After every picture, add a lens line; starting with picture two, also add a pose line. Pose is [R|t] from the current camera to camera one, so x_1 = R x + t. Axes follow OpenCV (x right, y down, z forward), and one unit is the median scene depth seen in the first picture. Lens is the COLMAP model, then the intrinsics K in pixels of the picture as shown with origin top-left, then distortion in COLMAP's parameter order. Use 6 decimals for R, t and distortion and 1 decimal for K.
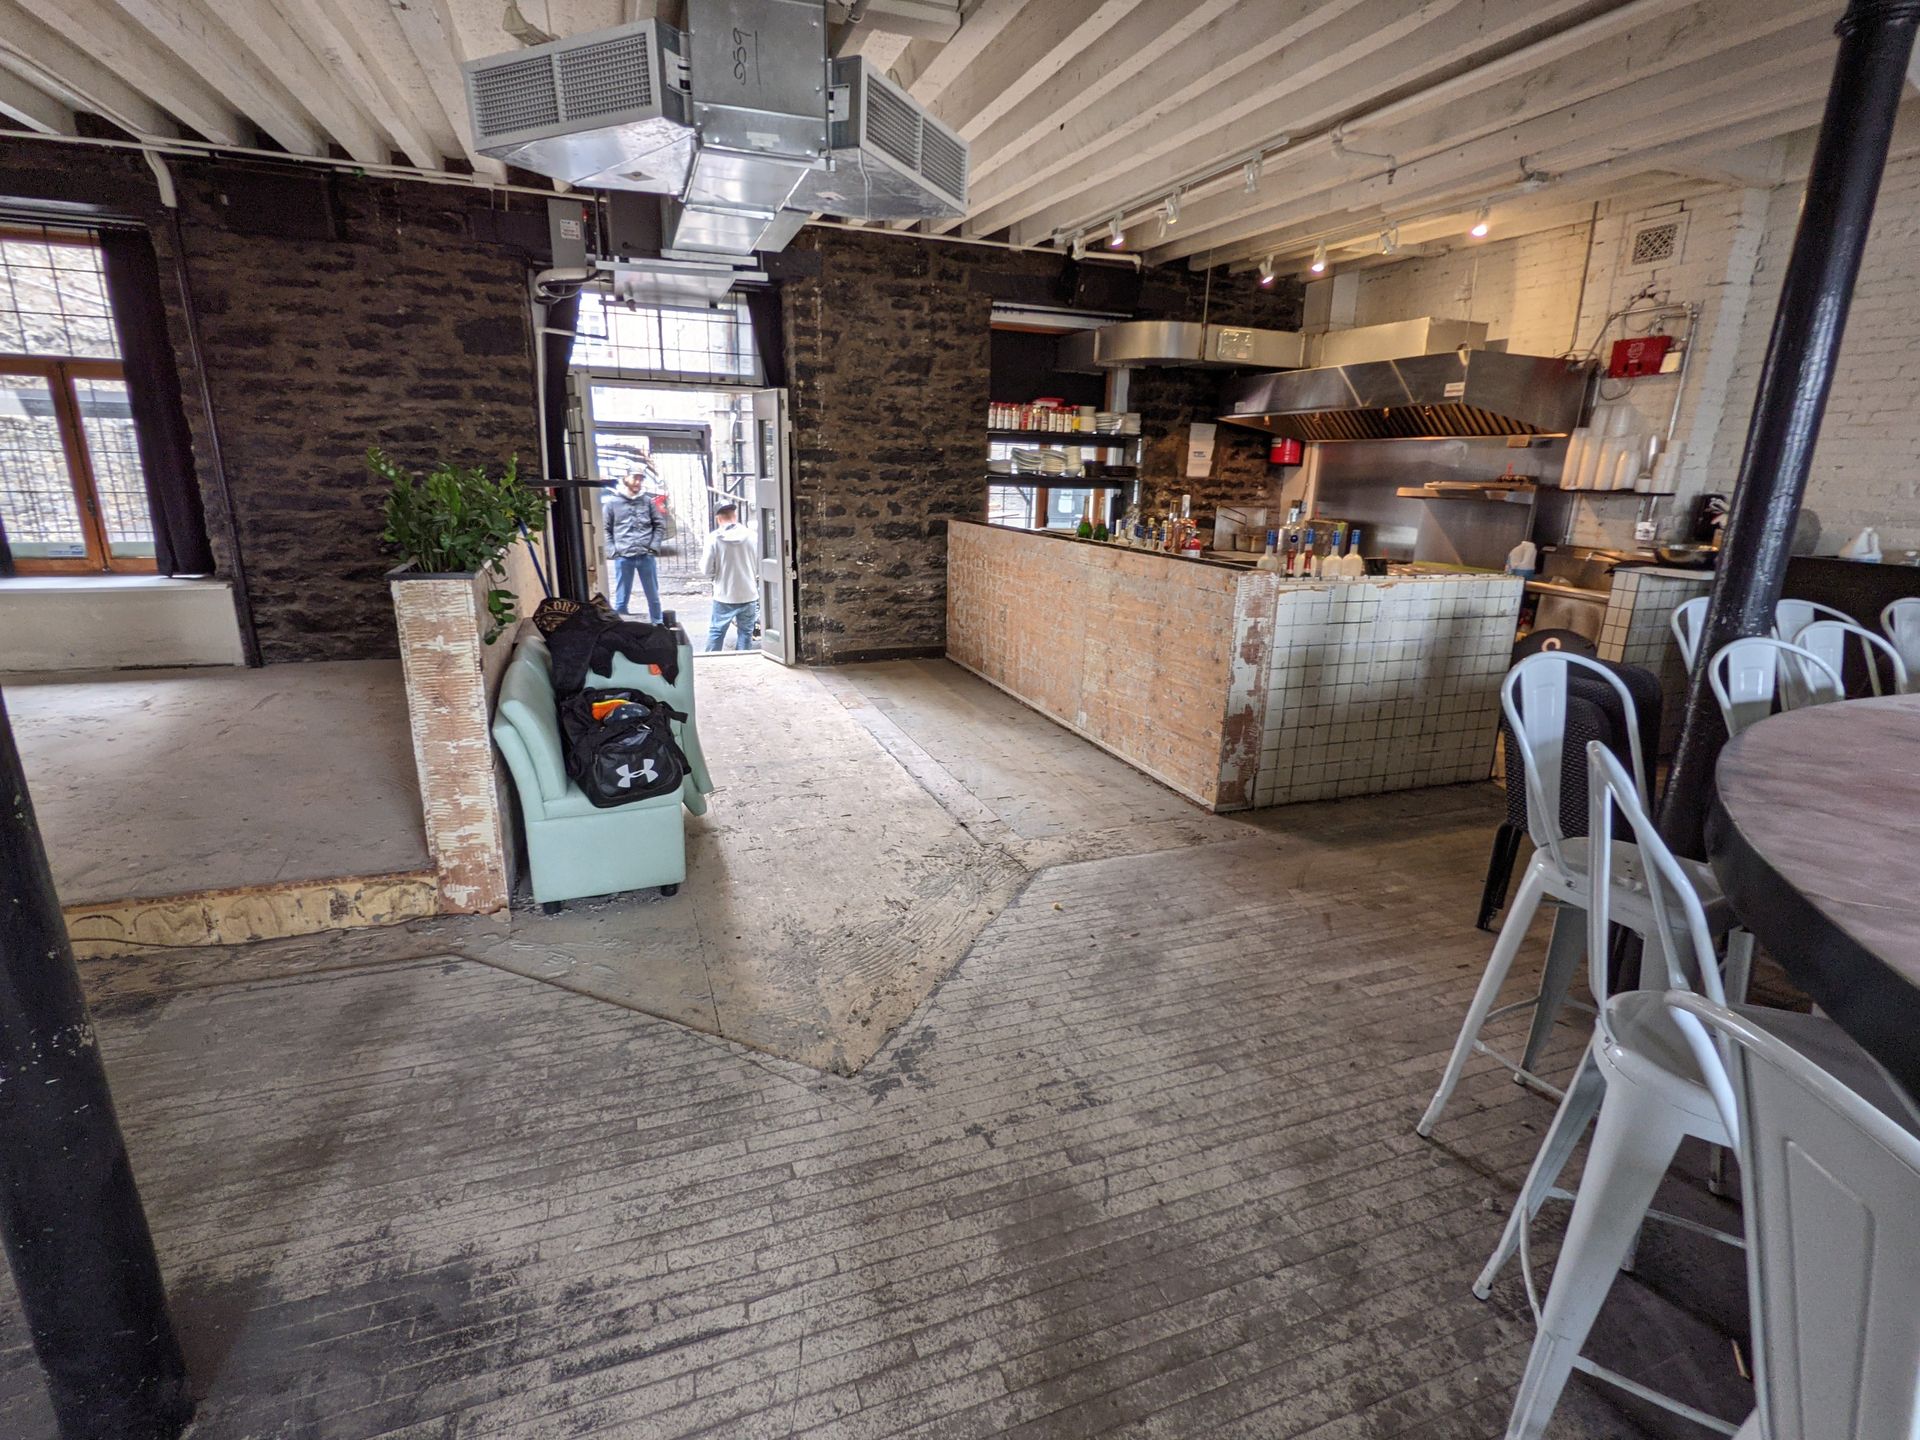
lens RADIAL K [[923.0, 0, 961.4], [0, 923.0, 717.4], [0, 0, 1]] dist [0.001101, 0.001078]
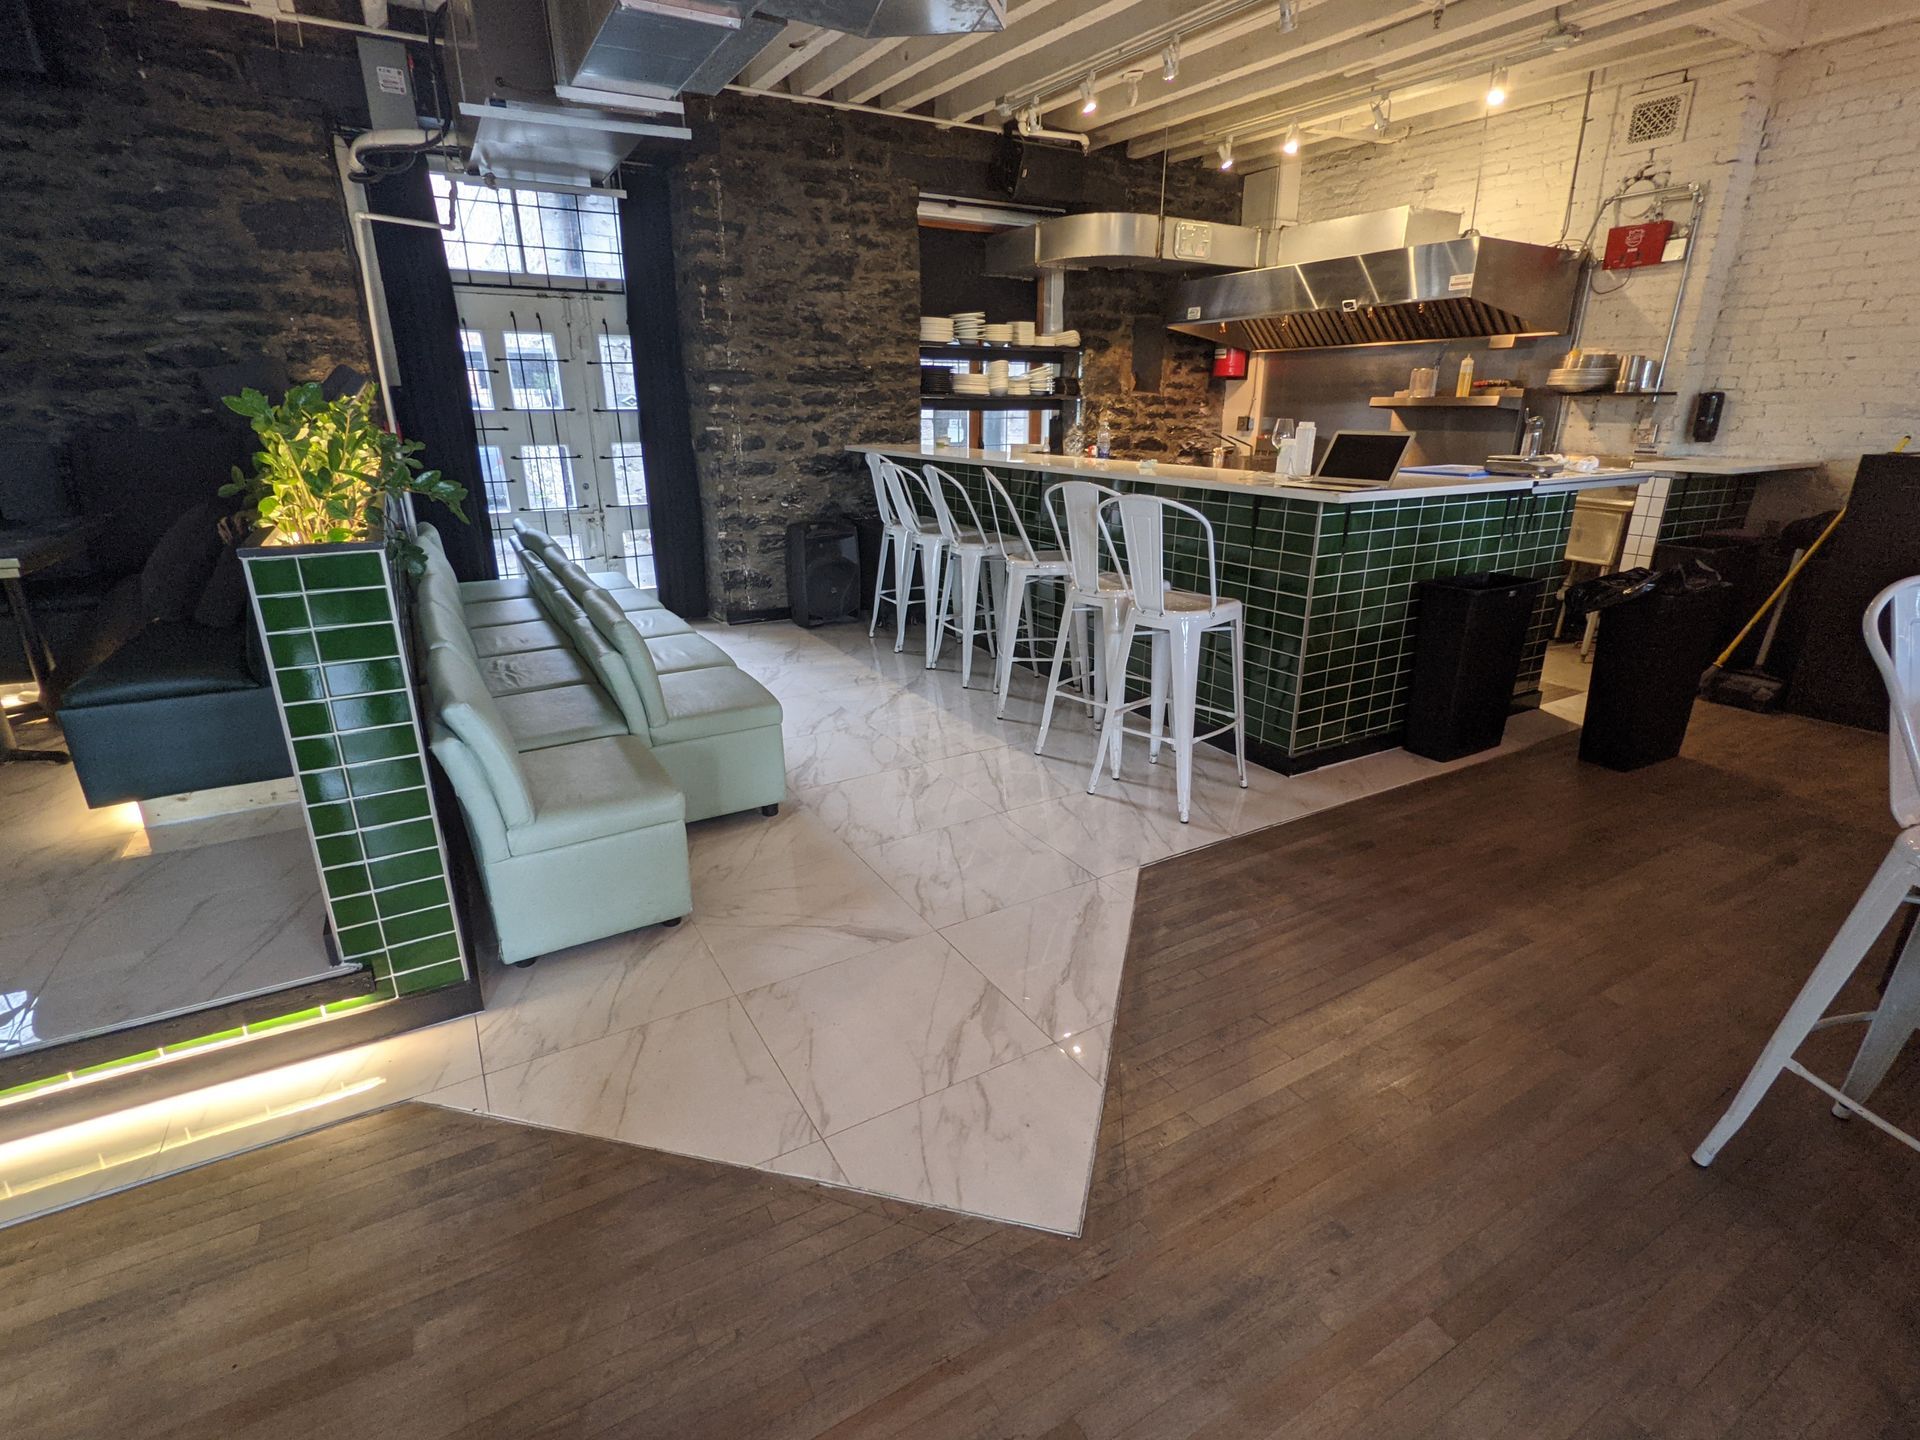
lens RADIAL K [[923.0, 0, 957.6], [0, 923.0, 716.0], [0, 0, 1]] dist [0.001101, 0.001078]
pose [[0.985921, -0.077923, 0.147948, -0.100640], [0.067975, 0.995147, 0.071152, -0.022865], [-0.152774, -0.060094, 0.986432, 0.122508]]
